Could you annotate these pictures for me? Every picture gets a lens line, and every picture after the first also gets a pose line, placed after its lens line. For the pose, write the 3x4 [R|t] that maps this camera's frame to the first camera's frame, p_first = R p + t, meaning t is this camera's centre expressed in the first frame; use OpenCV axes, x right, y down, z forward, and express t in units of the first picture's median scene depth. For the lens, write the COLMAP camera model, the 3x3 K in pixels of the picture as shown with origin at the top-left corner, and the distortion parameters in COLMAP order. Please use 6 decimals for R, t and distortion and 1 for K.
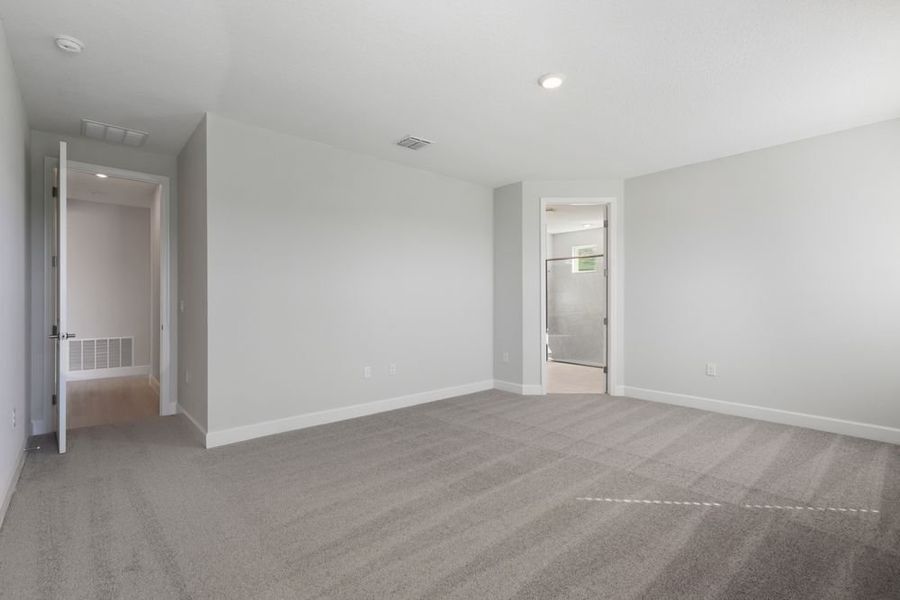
lens RADIAL K [[399.0, 0, 450.0], [0, 399.0, 300.0], [0, 0, 1]] dist [0.003605, 0.000374]
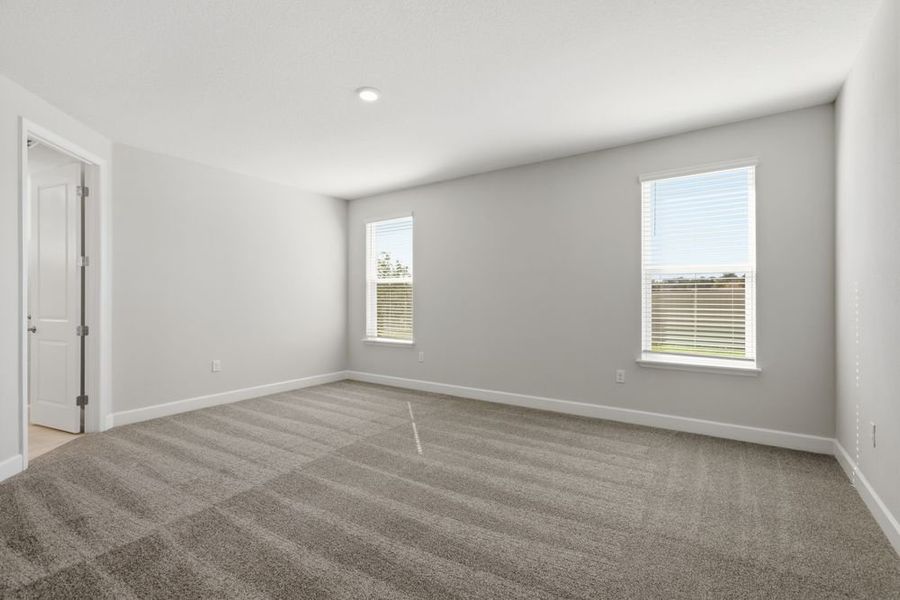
lens RADIAL K [[399.0, 0, 450.0], [0, 399.0, 300.0], [0, 0, 1]] dist [0.003605, 0.000374]
pose [[-0.195287, -0.002068, 0.980744, -0.576597], [0.000734, 0.999997, 0.002254, -0.002293], [-0.980746, 0.001160, -0.195285, 0.692277]]
